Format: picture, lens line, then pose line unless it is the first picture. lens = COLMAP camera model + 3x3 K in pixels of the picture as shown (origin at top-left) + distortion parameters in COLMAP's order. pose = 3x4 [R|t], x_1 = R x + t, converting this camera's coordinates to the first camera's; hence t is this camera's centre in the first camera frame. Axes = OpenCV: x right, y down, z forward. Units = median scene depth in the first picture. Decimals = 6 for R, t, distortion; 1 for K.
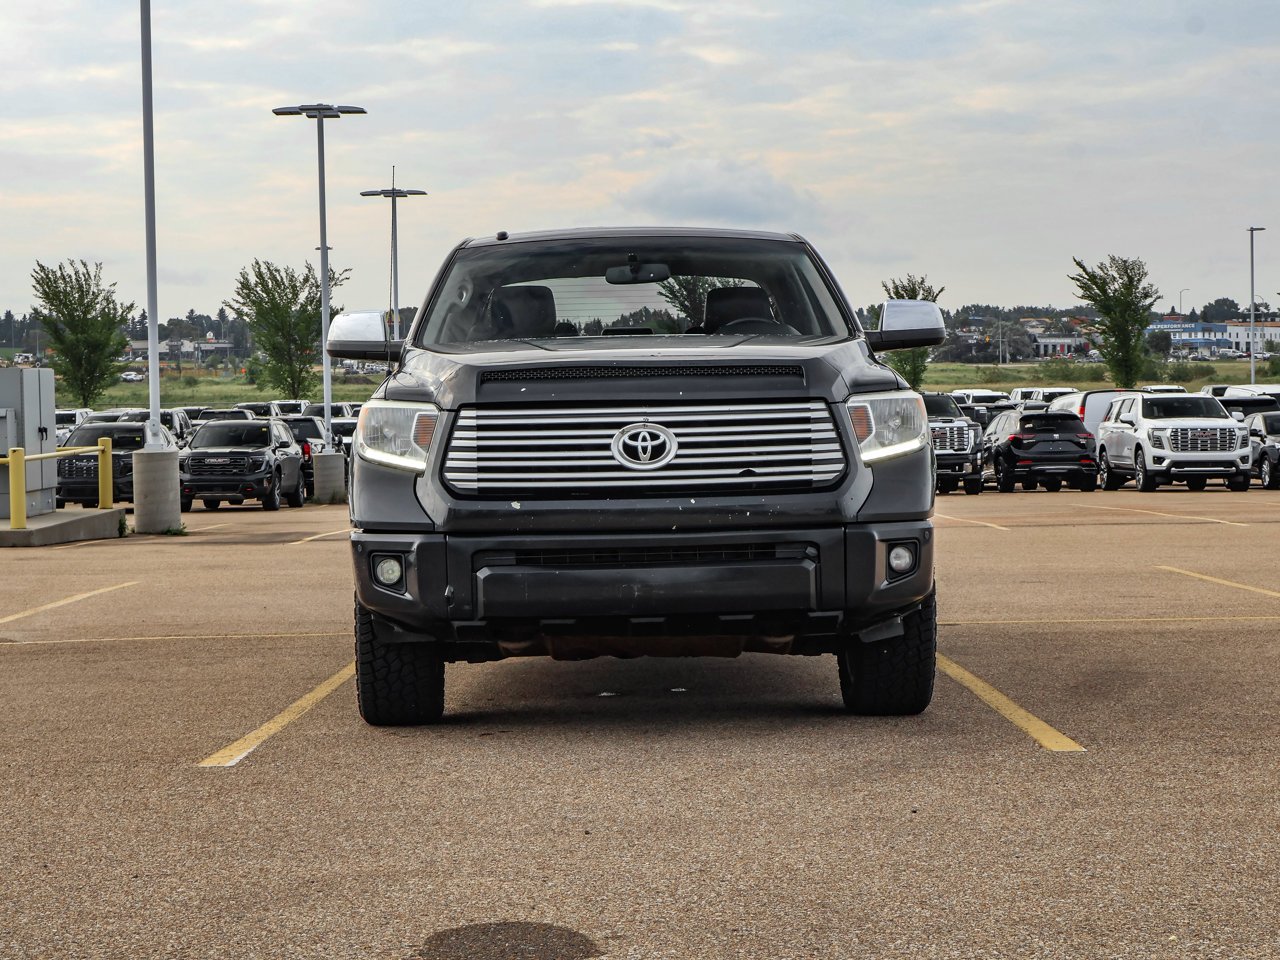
lens RADIAL K [[2432.8, 0, 609.7], [0, 2432.8, 479.8], [0, 0, 1]] dist [0.036870, 0.076539]
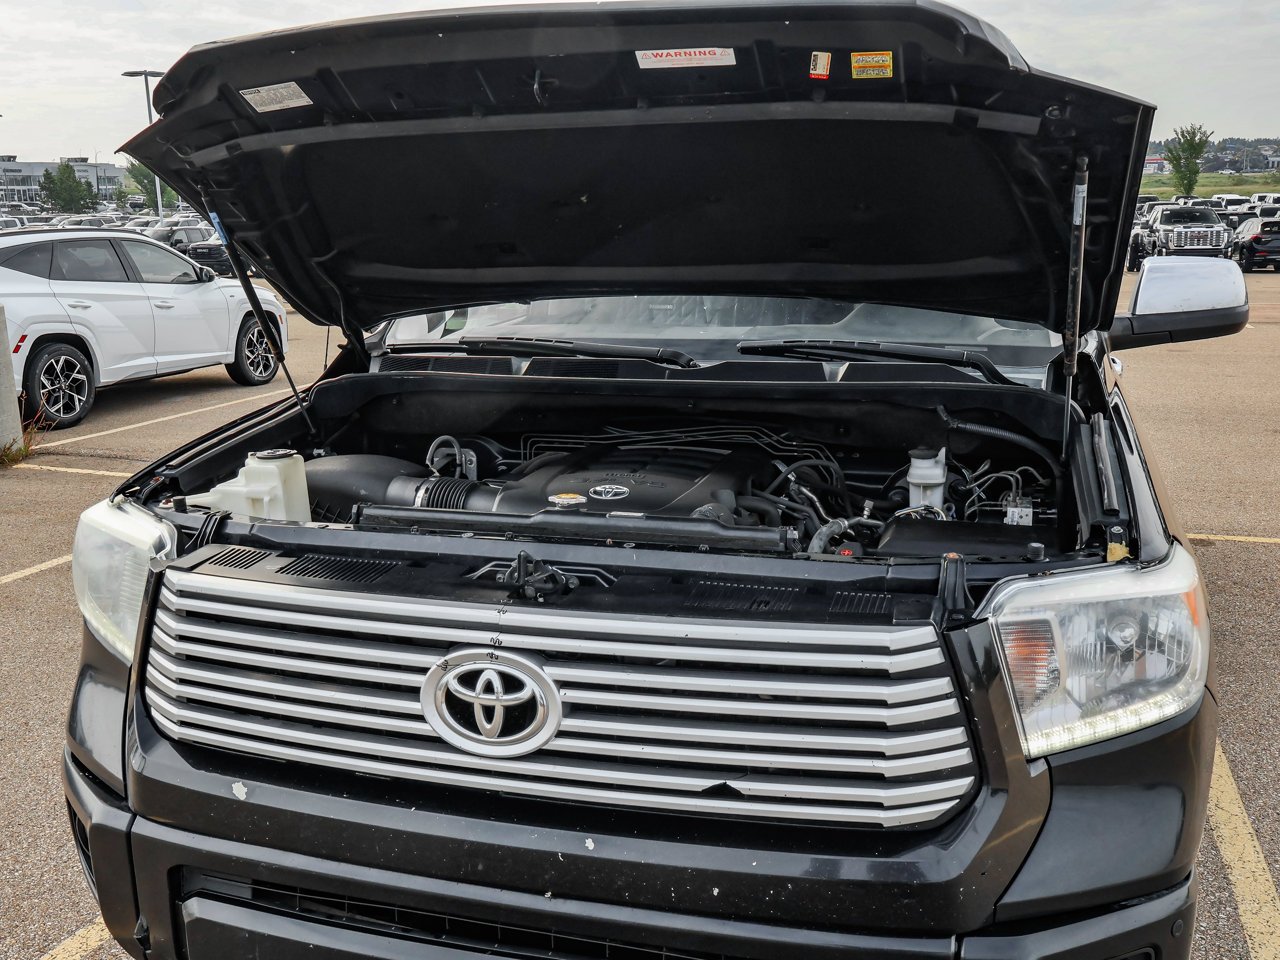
lens RADIAL K [[1184.1, 0, 619.9], [0, 1184.1, 476.5], [0, 0, 1]] dist [0.005490, -0.008166]
pose [[0.951827, 0.068316, -0.298928, 0.095780], [-0.006880, 0.979379, 0.201916, -0.095238], [0.306558, -0.190133, 0.932669, 0.806558]]
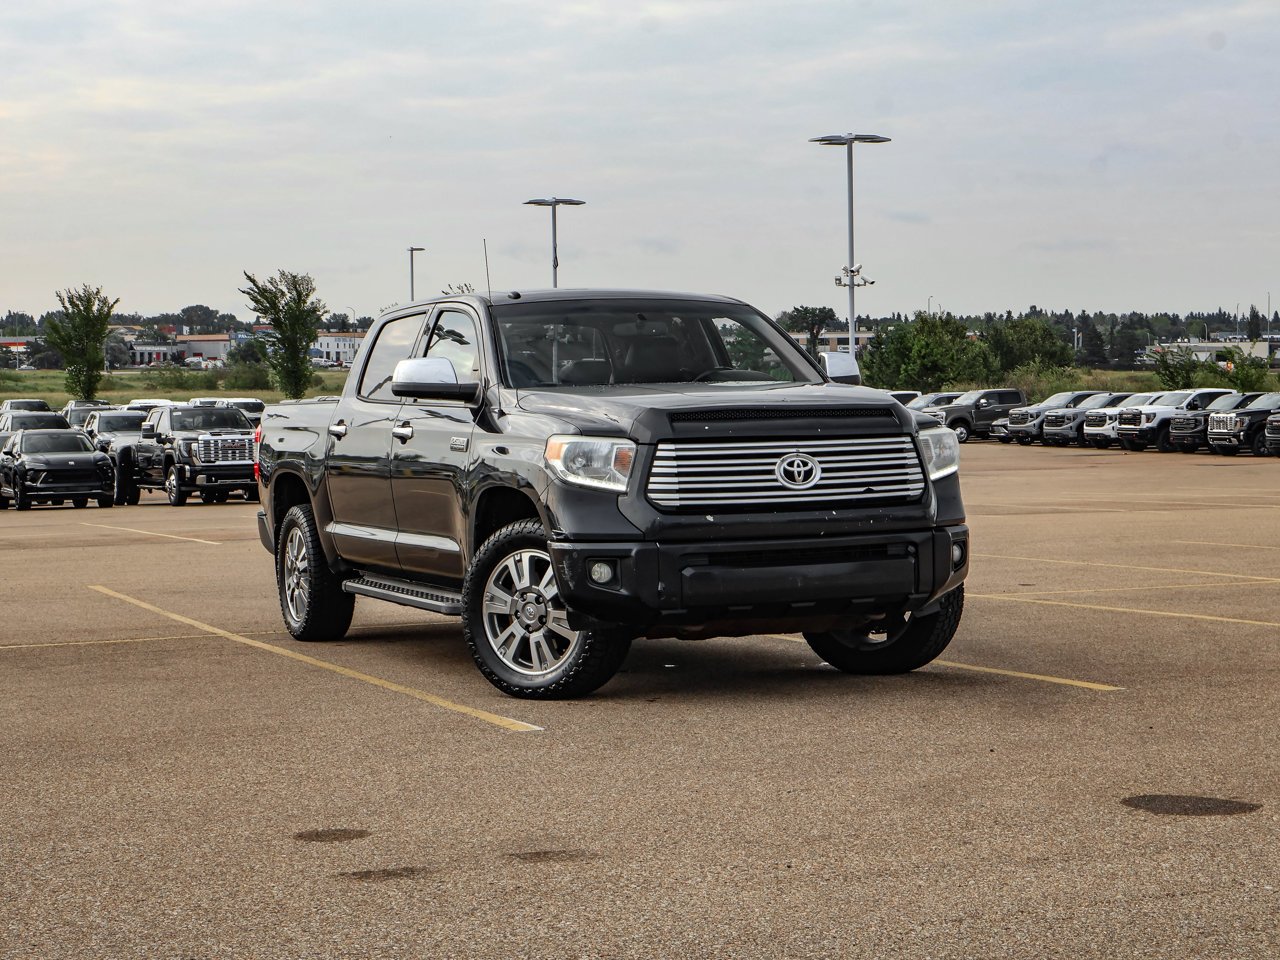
lens RADIAL K [[2432.8, 0, 609.7], [0, 2432.8, 479.8], [0, 0, 1]] dist [0.036870, 0.076539]
pose [[0.927759, -0.011232, 0.373010, -0.556968], [0.012175, 0.999926, -0.000171, -0.010074], [-0.372980, 0.004700, 0.927827, -0.166326]]
